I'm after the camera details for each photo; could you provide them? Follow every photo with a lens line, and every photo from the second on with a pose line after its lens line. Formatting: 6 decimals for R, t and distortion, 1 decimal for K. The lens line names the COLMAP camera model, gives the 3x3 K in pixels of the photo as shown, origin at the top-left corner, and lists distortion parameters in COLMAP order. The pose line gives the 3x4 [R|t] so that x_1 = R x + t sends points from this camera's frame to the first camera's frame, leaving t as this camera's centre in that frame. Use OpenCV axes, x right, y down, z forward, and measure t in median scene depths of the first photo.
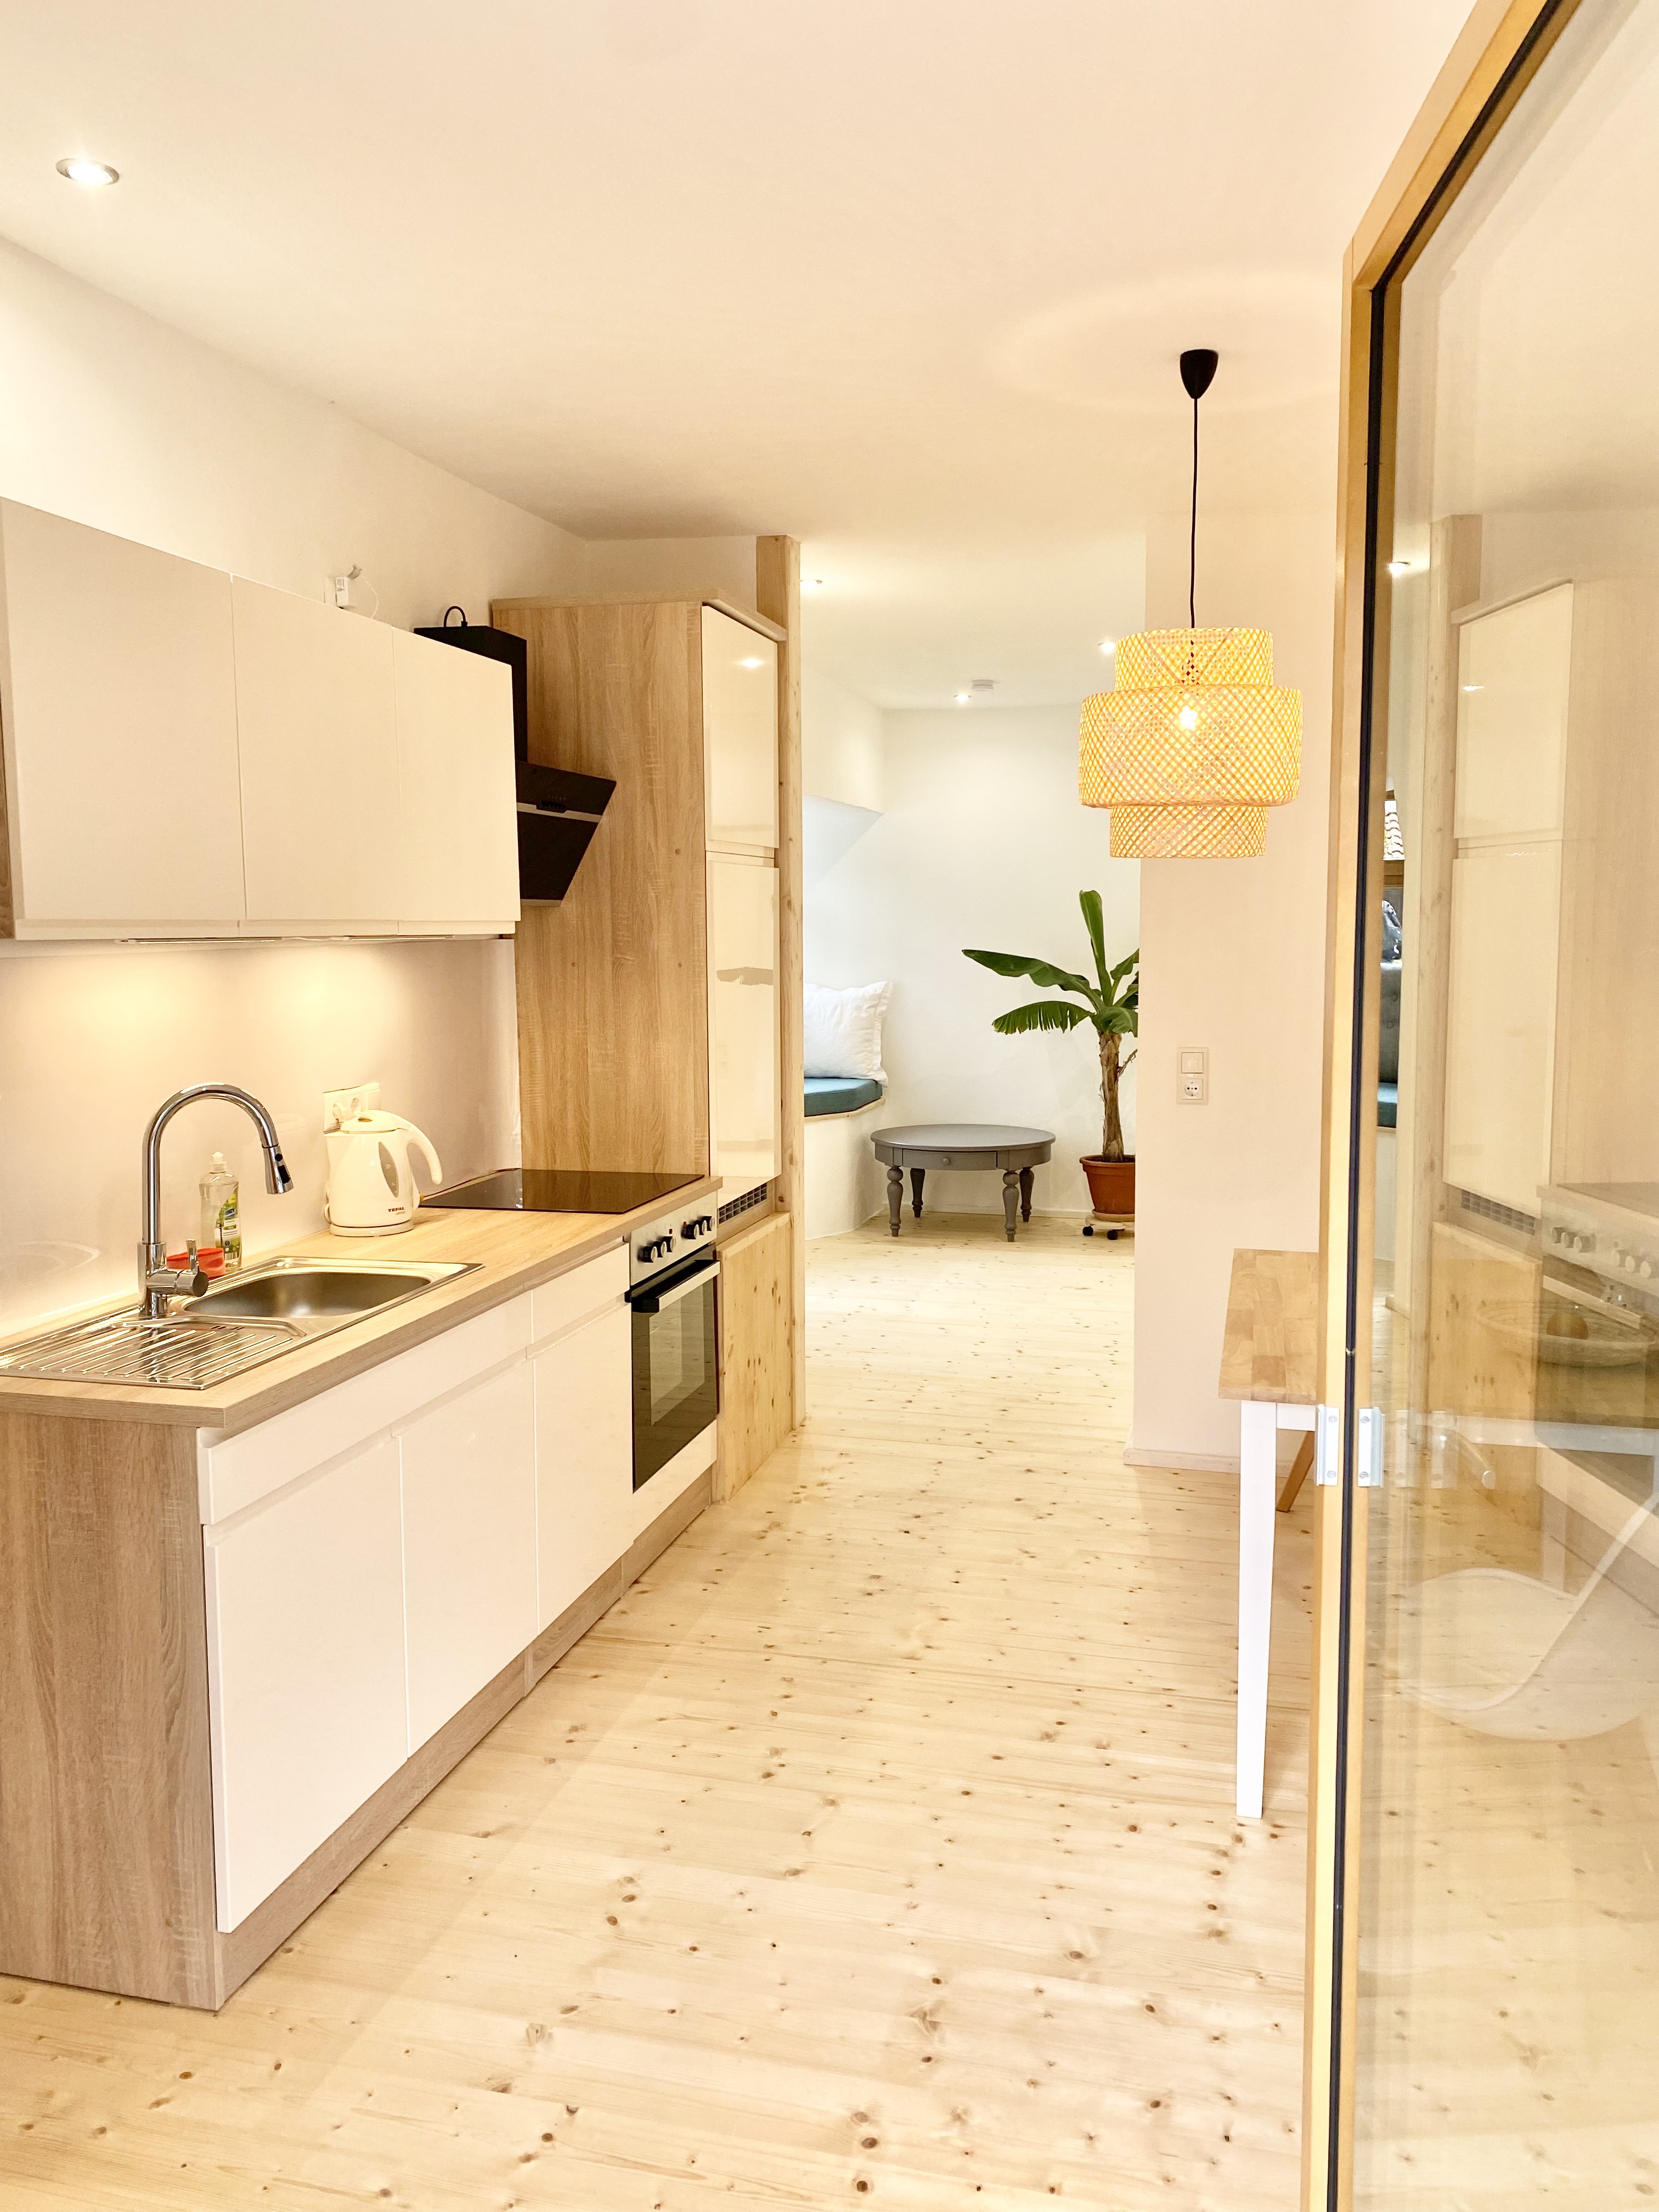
lens RADIAL K [[1687.3, 0, 841.4], [0, 1687.3, 1098.9], [0, 0, 1]] dist [0.011302, 0.003480]
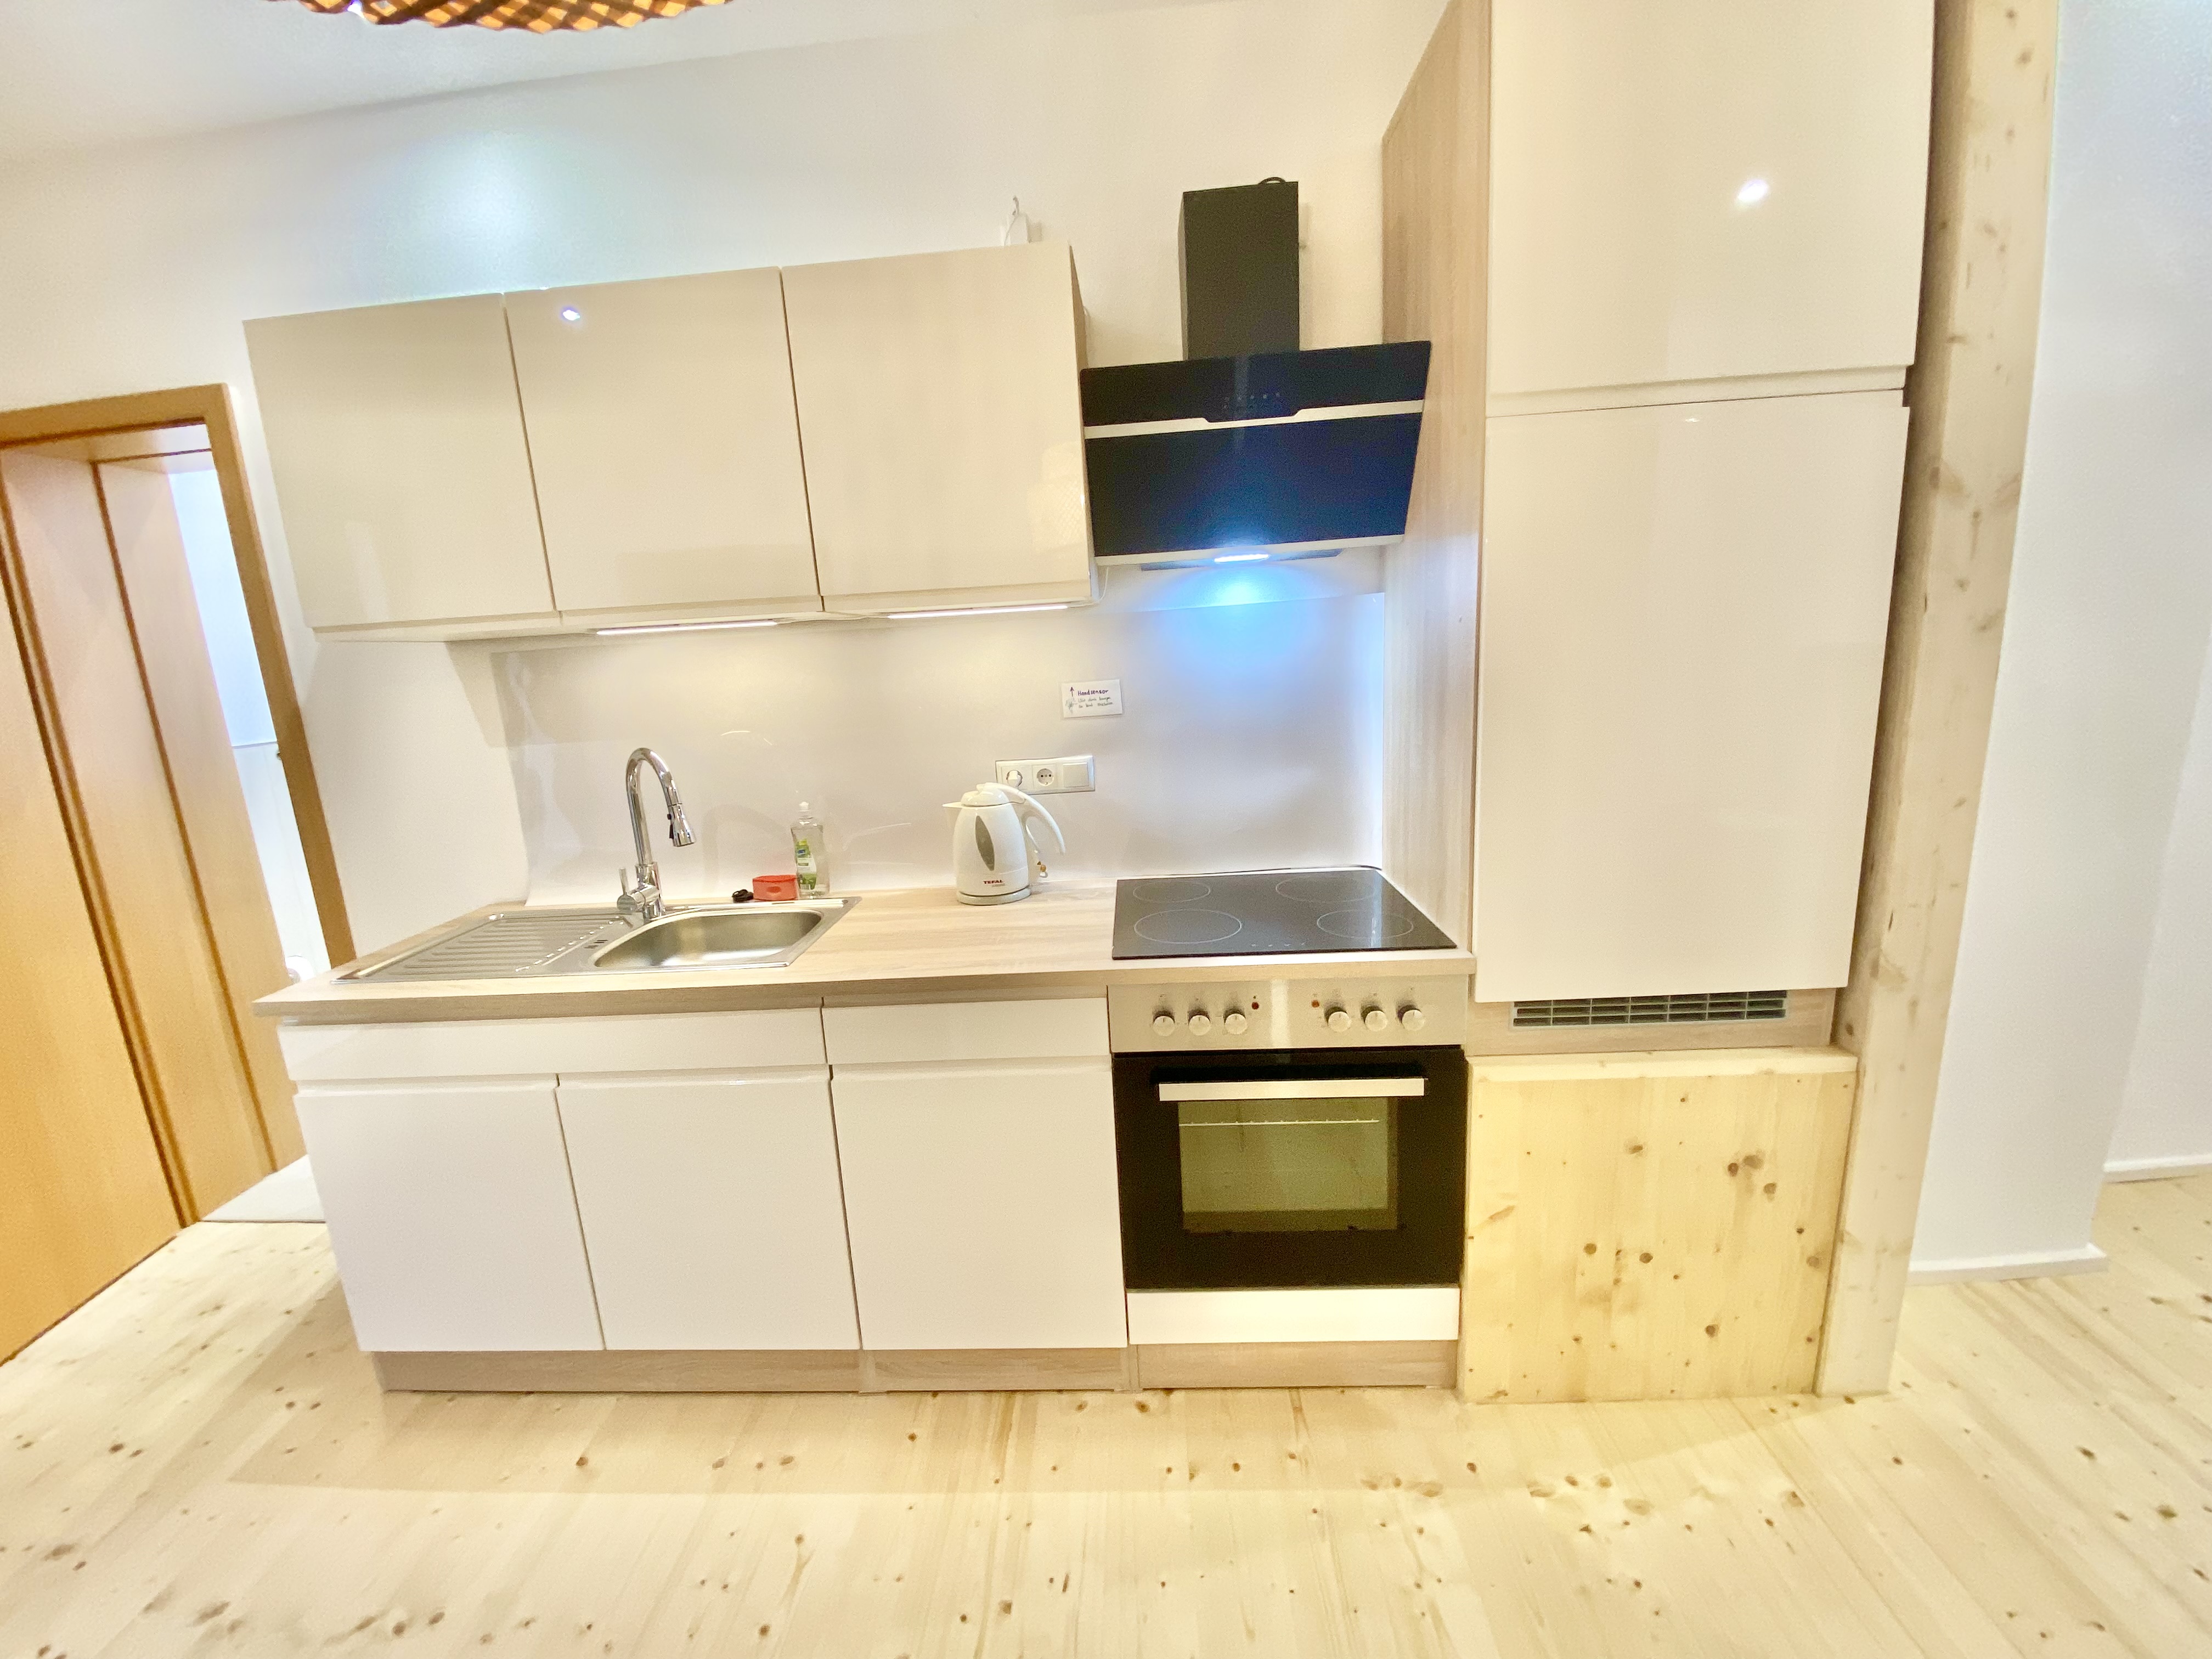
lens RADIAL K [[892.0, 0, 1105.2], [0, 892.0, 815.3], [0, 0, 1]] dist [-0.016977, -0.001115]
pose [[0.192342, 0.188869, -0.962981, 0.224828], [-0.038425, 0.982001, 0.184925, -0.066554], [0.980575, 0.001434, 0.196137, 0.841829]]
